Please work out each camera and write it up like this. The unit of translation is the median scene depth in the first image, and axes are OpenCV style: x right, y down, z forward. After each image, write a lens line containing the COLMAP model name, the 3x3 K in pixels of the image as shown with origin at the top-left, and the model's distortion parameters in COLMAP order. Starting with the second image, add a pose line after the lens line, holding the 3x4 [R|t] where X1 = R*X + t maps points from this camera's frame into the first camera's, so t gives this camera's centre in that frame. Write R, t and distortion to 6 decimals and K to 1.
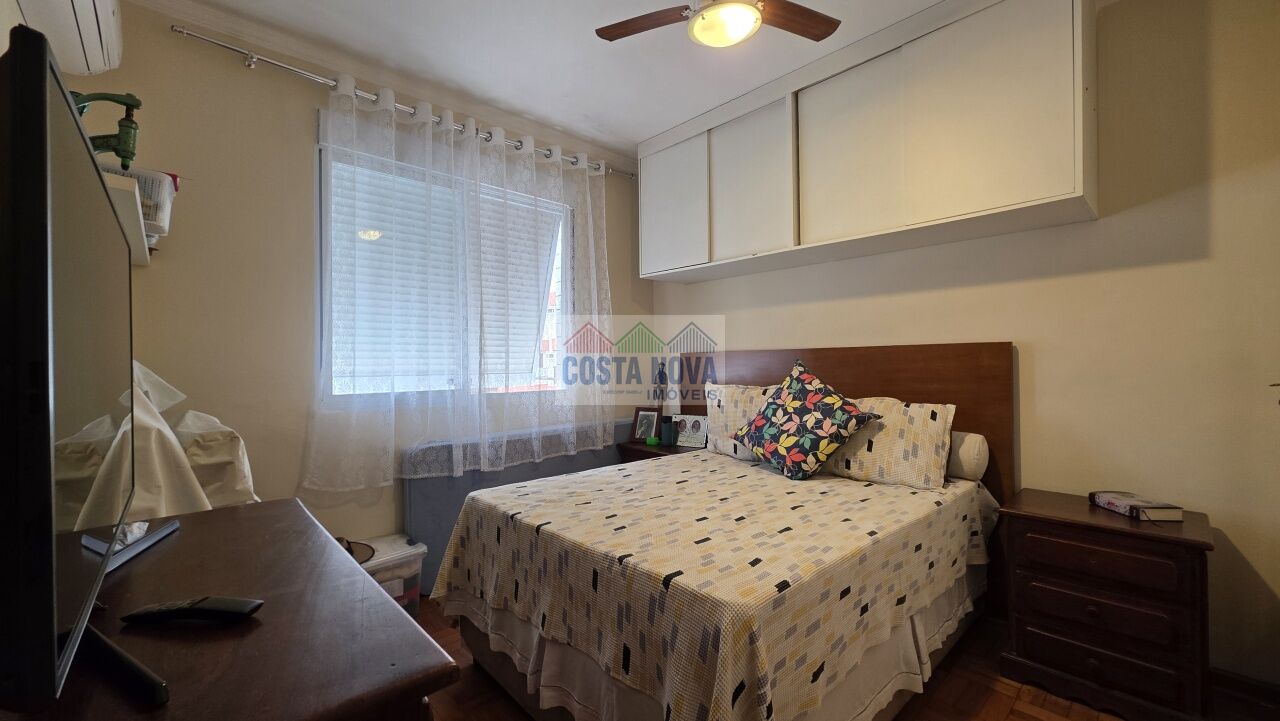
lens RADIAL K [[509.0, 0, 633.6], [0, 509.0, 360.1], [0, 0, 1]] dist [0.000000, -0.000328]
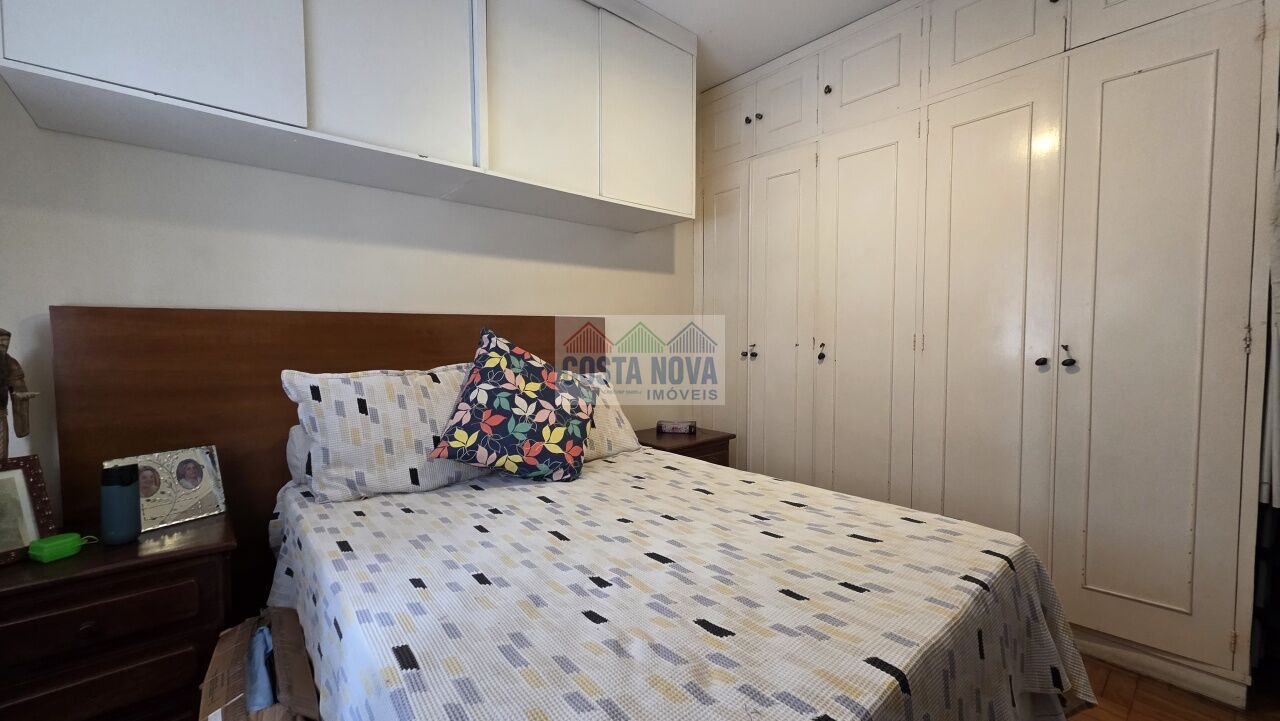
lens RADIAL K [[509.0, 0, 634.2], [0, 509.0, 366.2], [0, 0, 1]] dist [0.000000, -0.000328]
pose [[0.039037, -0.053834, 0.997787, -0.443213], [-0.001437, 0.998544, 0.053931, 0.015392], [-0.999237, -0.003540, 0.038903, 0.847851]]
